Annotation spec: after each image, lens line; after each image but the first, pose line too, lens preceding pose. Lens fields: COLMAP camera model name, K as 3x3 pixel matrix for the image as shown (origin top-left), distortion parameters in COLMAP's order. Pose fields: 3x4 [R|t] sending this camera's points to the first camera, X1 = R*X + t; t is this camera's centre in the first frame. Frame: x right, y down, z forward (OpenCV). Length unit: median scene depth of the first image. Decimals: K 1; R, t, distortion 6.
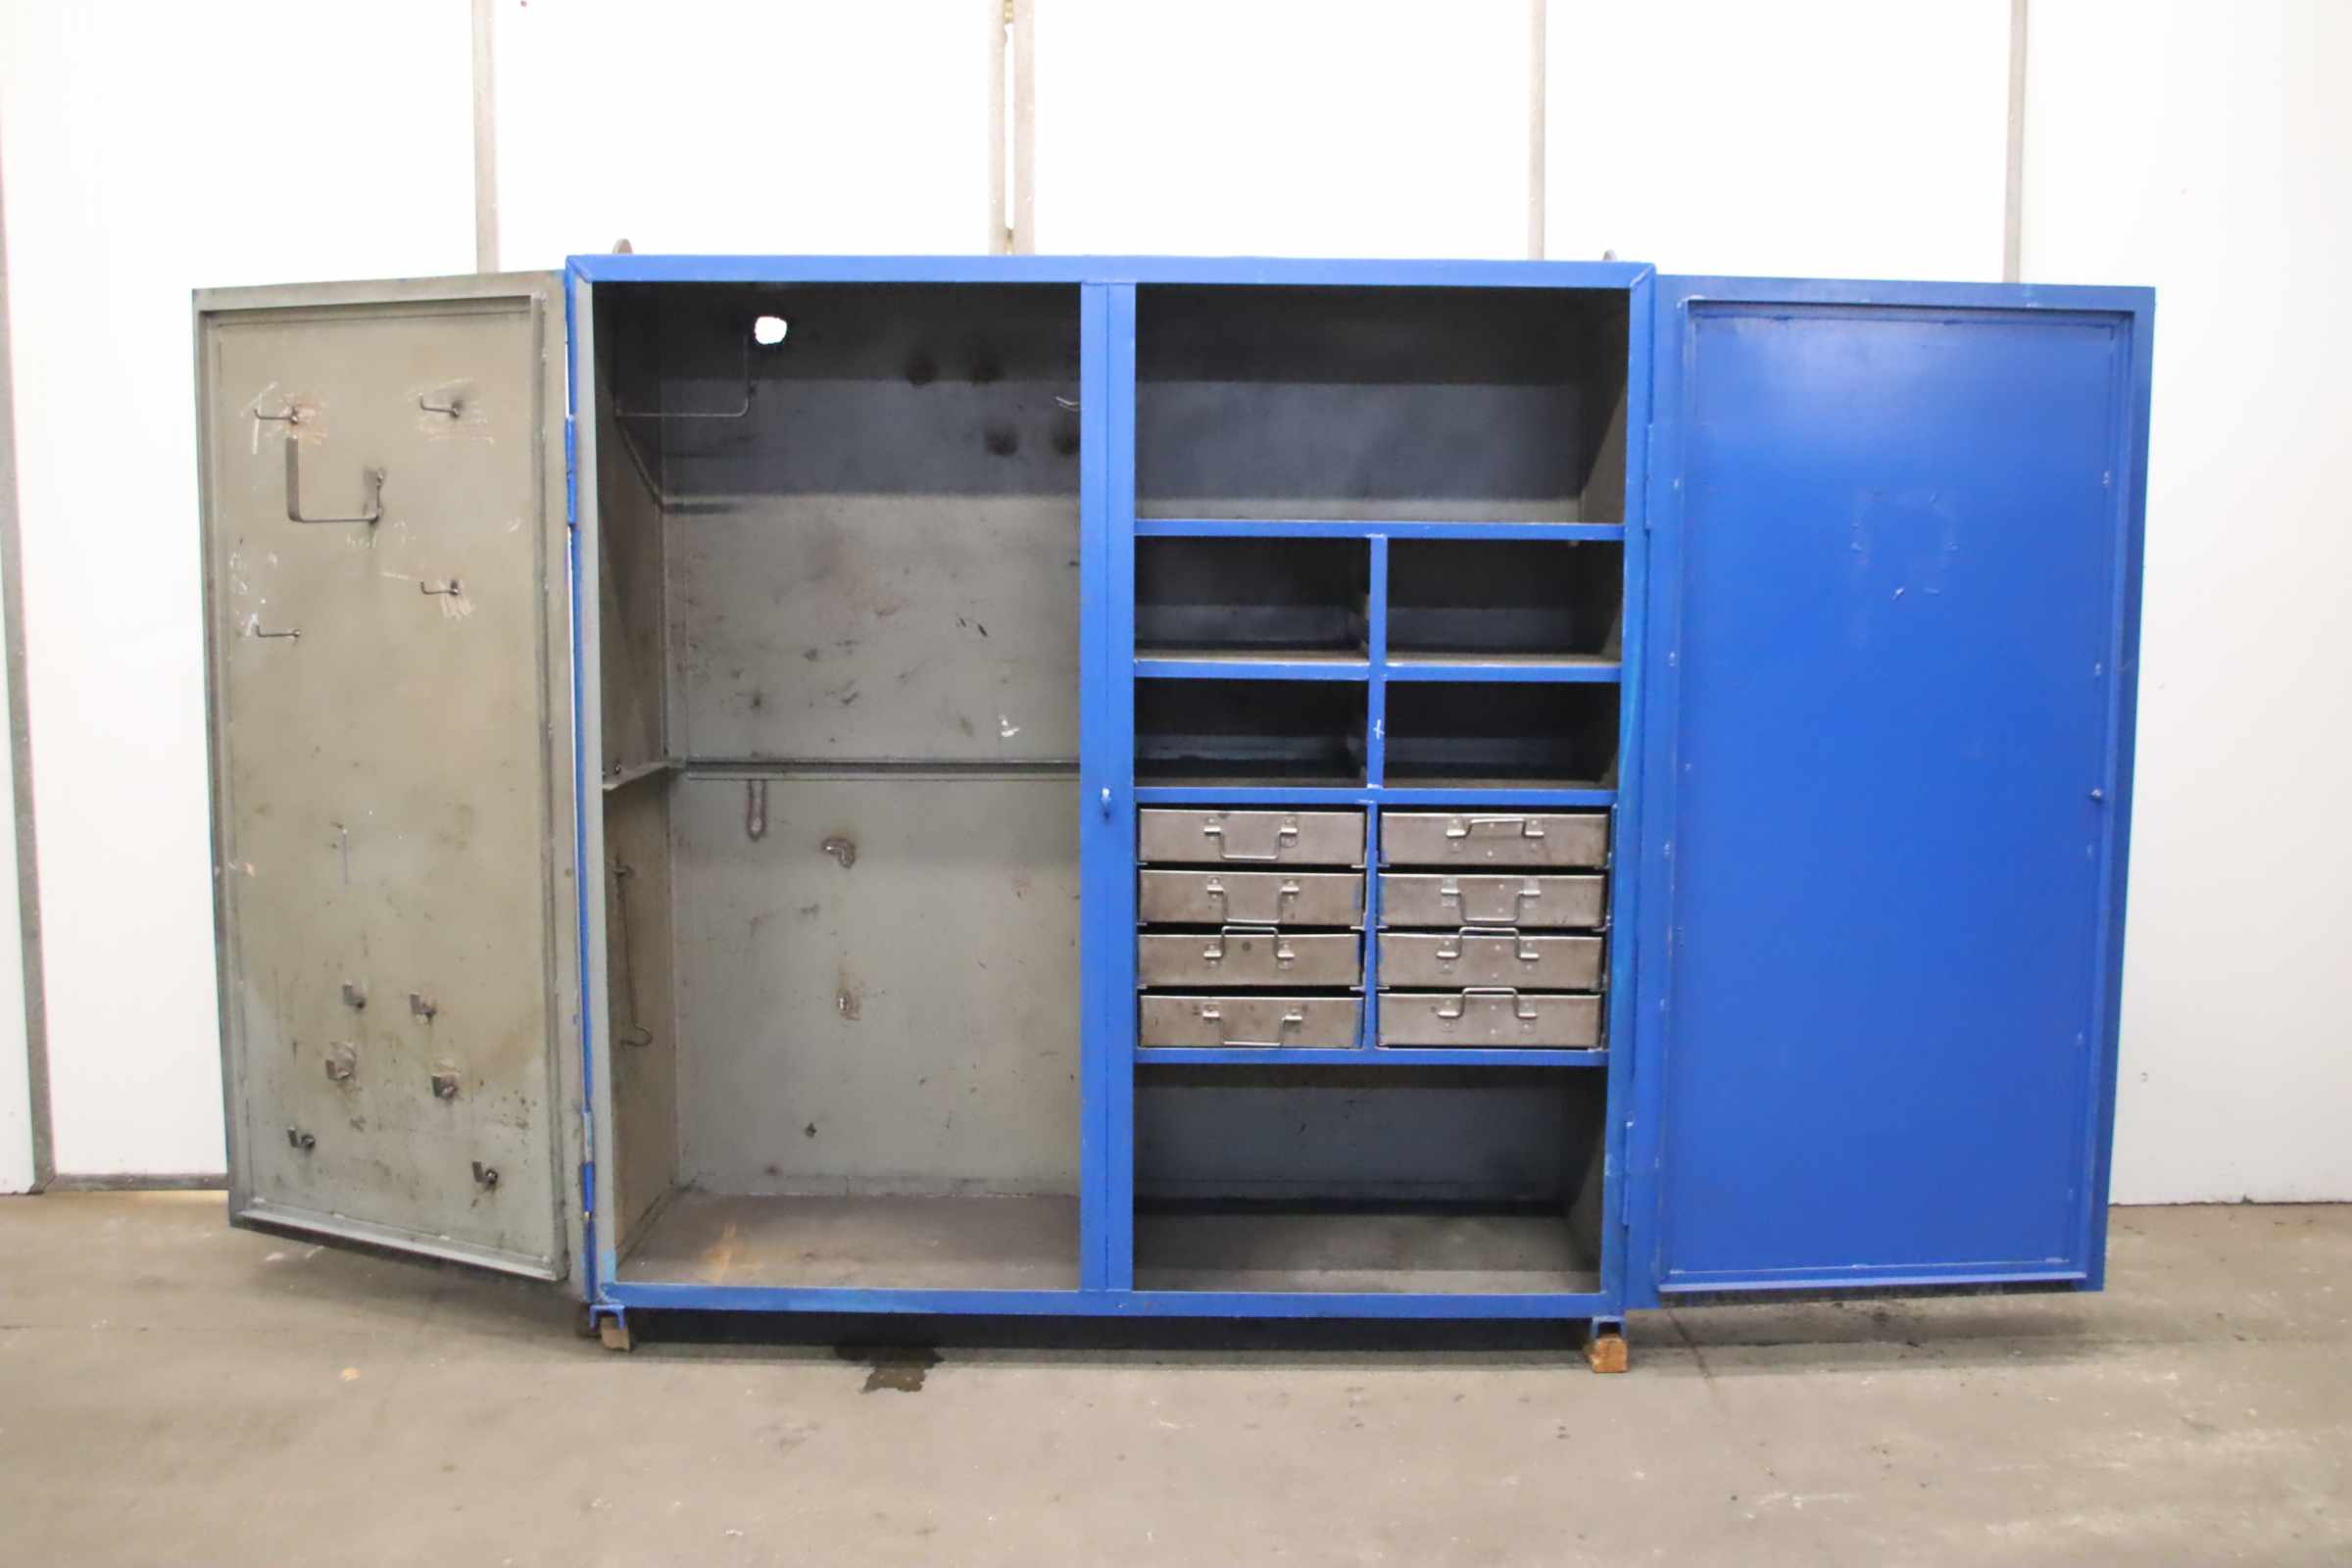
lens RADIAL K [[2242.0, 0, 1123.1], [0, 2242.0, 782.5], [0, 0, 1]] dist [-0.160064, 0.210562]
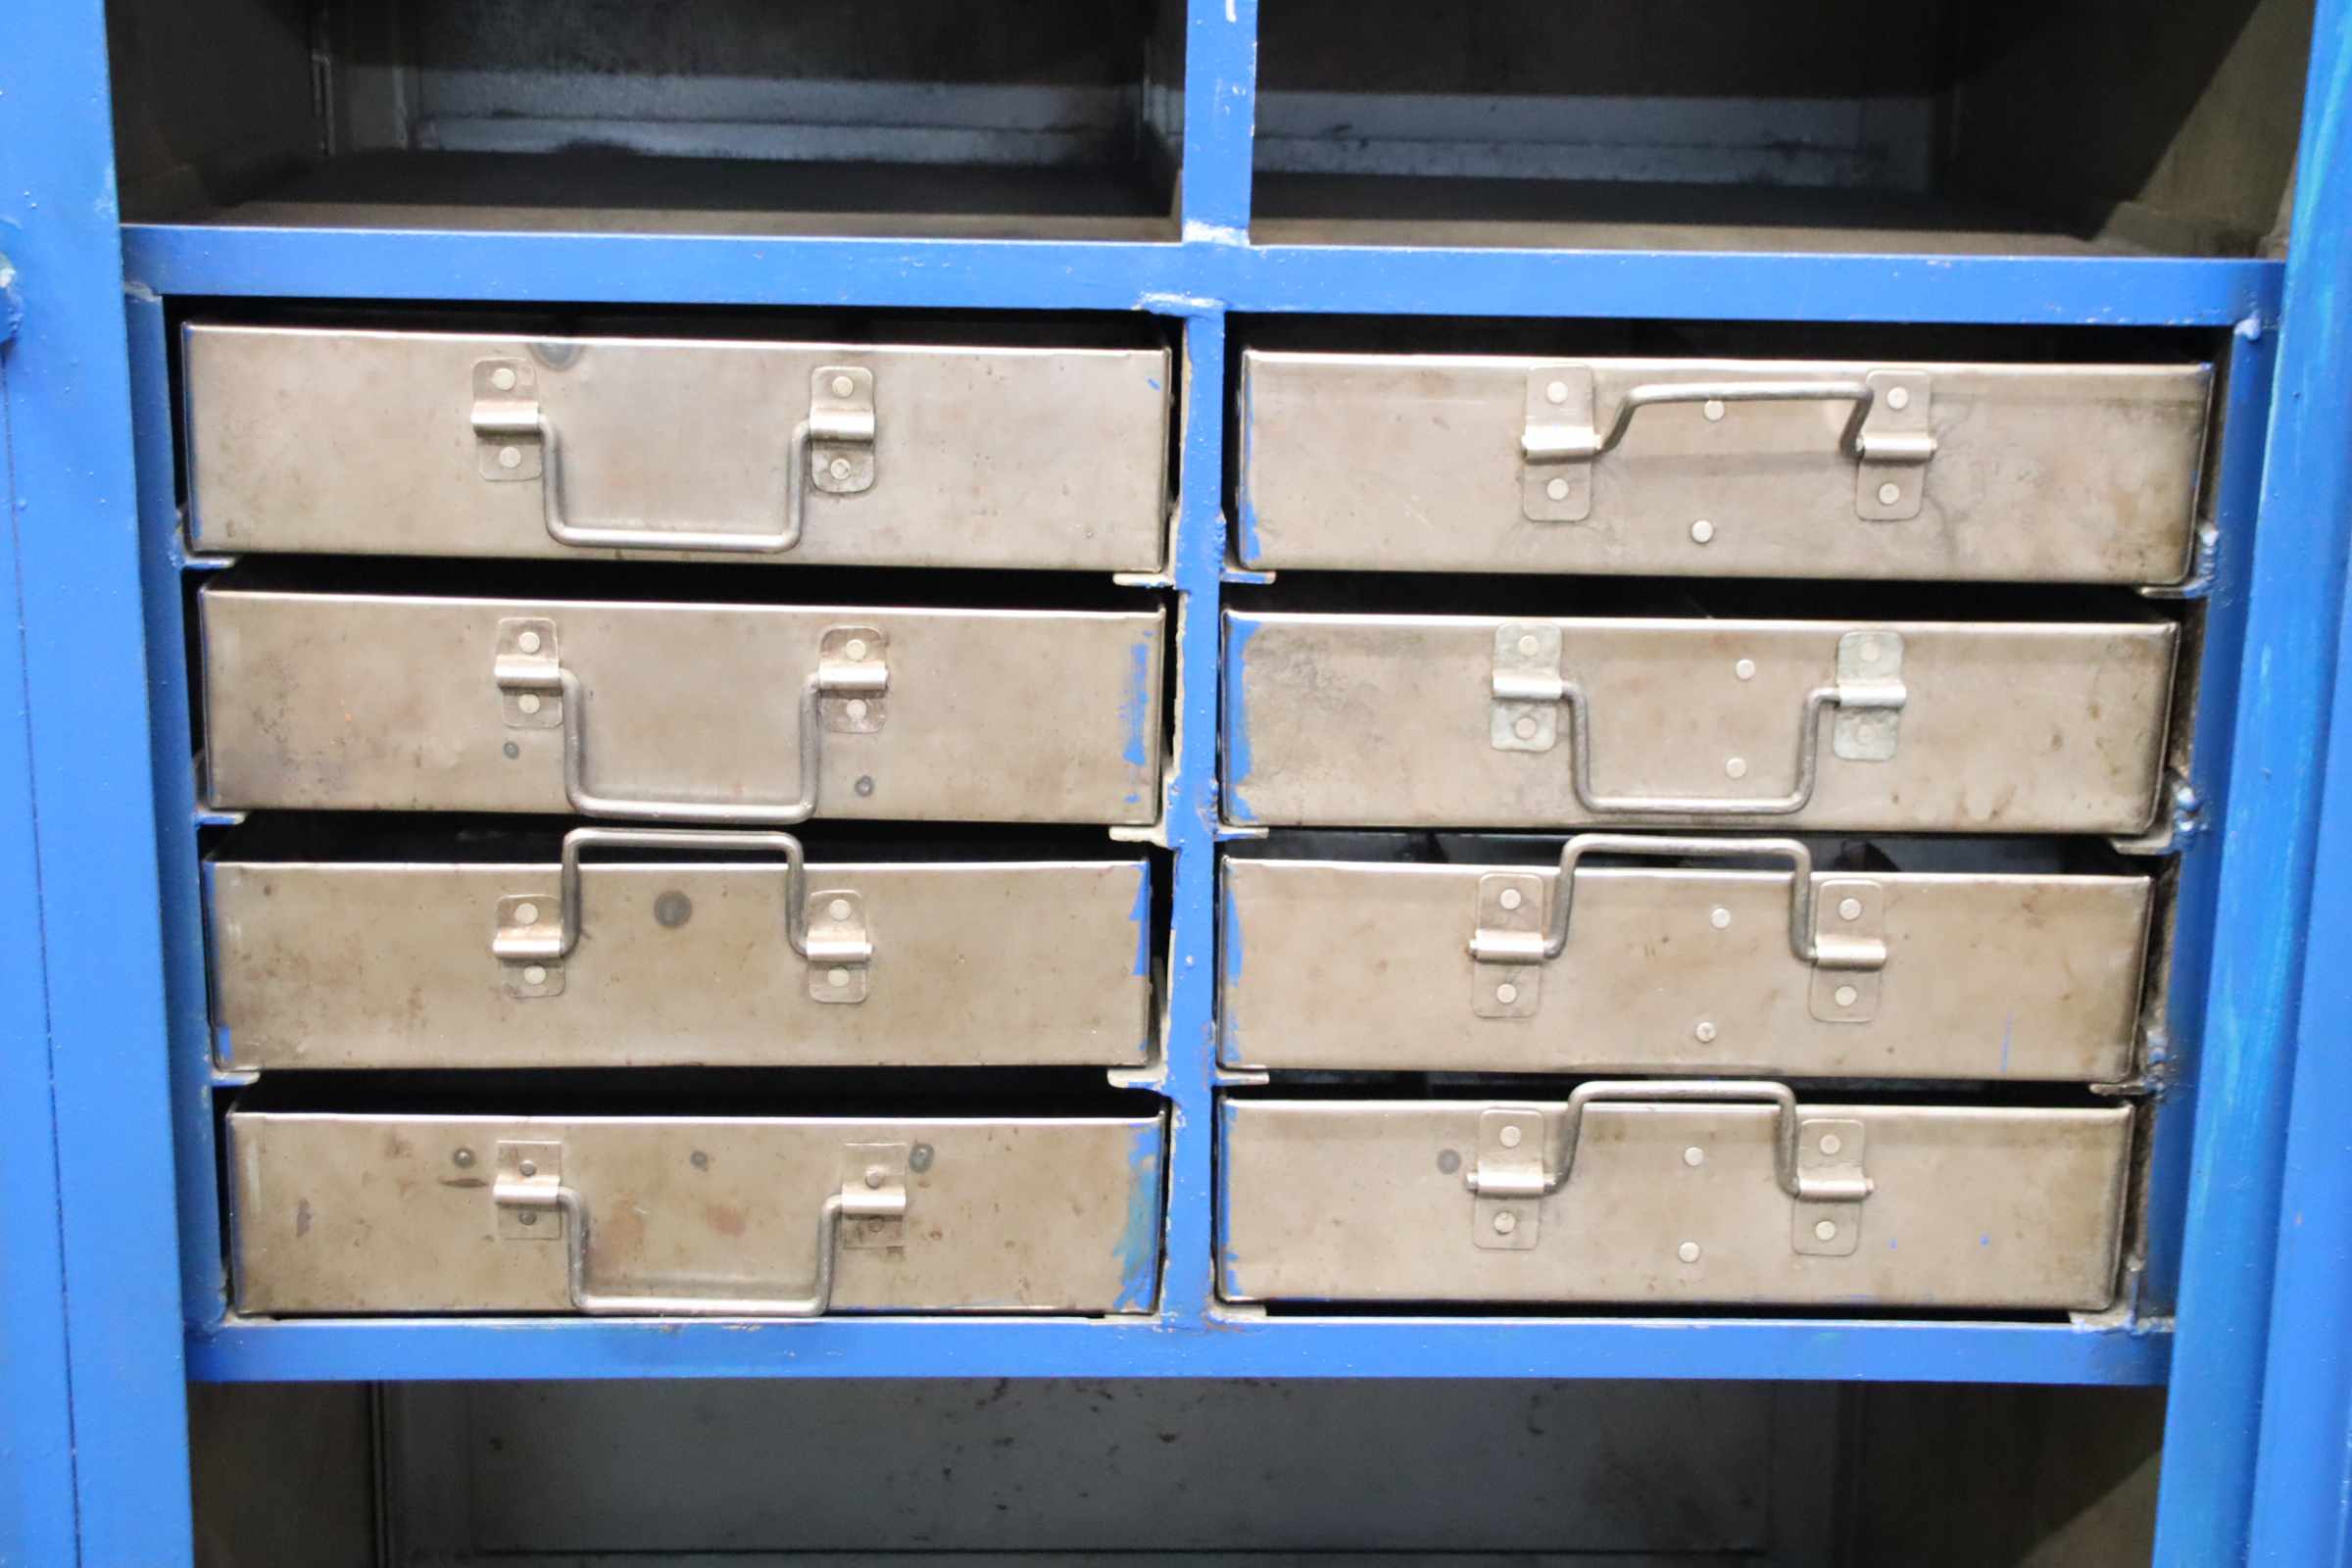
lens RADIAL K [[3523.1, 0, 1176.0], [0, 3523.1, 784.0], [0, 0, 1]] dist [0.025045, 0.198516]
pose [[0.997048, -0.001483, 0.076762, 0.079825], [-0.009127, 0.990434, 0.137685, 0.007738], [-0.076232, -0.137979, 0.987497, 0.628114]]
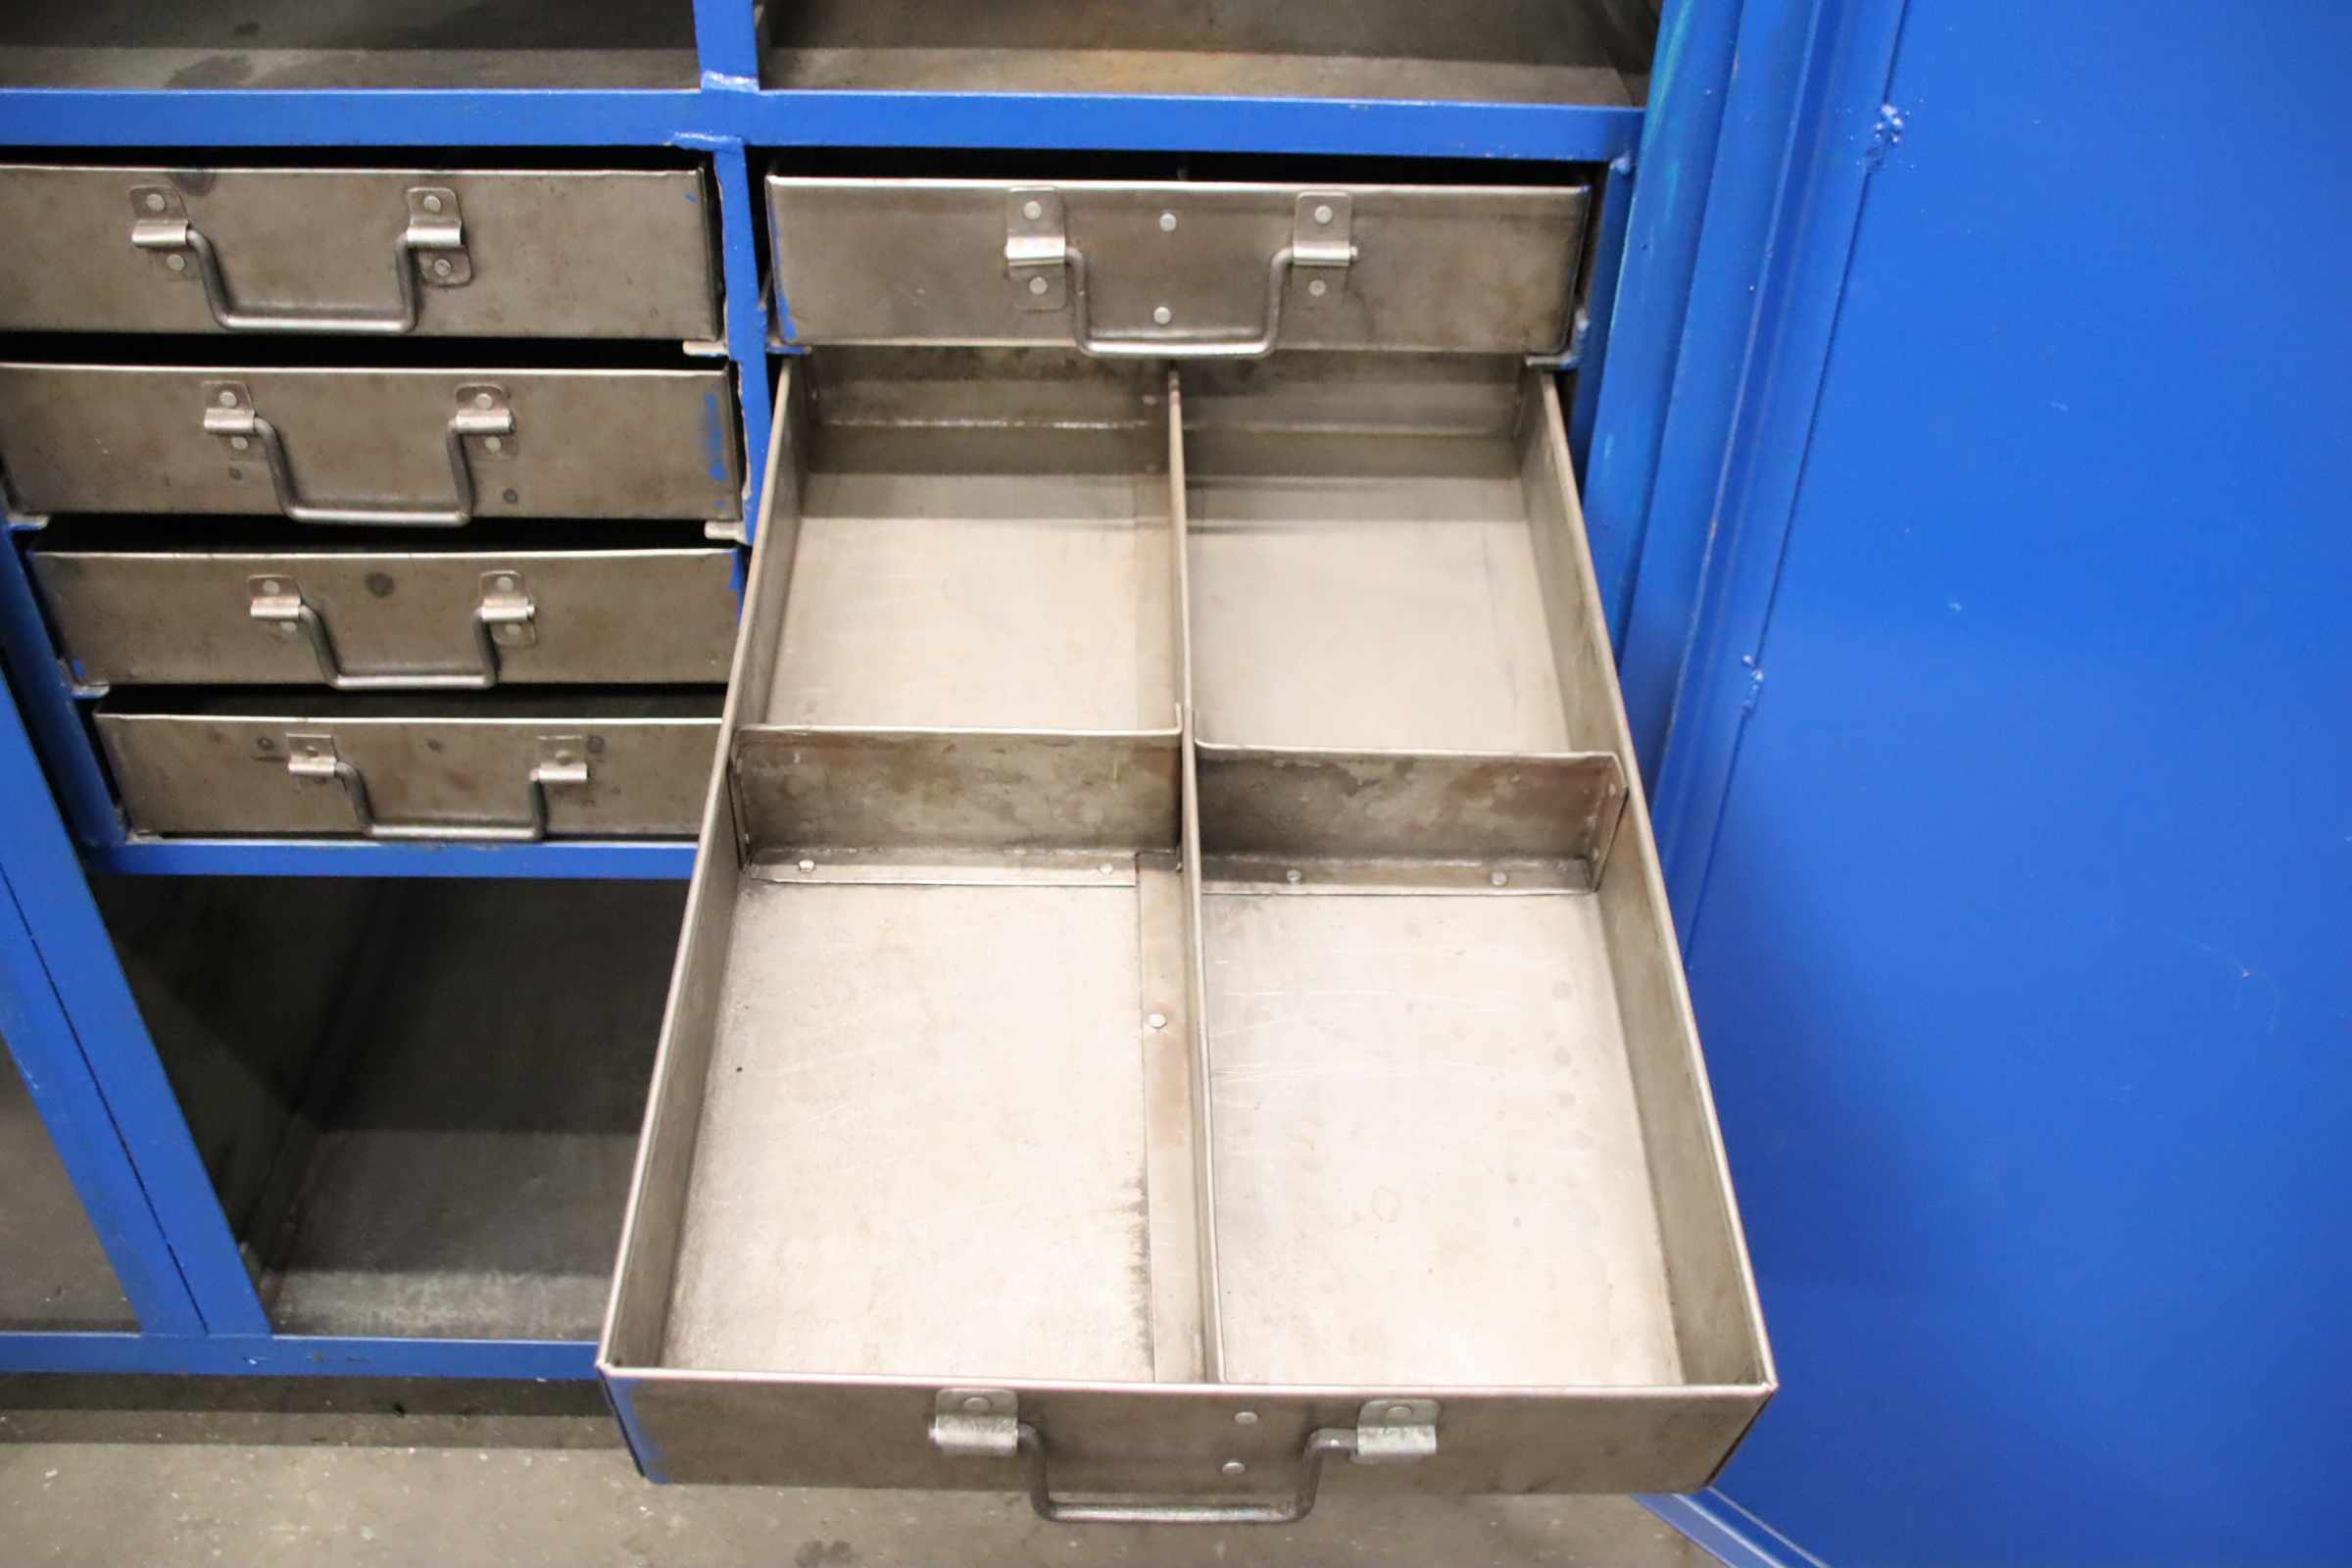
lens RADIAL K [[2133.5, 0, 1176.0], [0, 2133.5, 784.0], [0, 0, 1]] dist [-0.147802, 0.154256]
pose [[0.998457, -0.011204, 0.054379, 0.149627], [-0.019460, 0.846679, 0.531748, -0.060314], [-0.052000, -0.531986, 0.845155, 0.734364]]
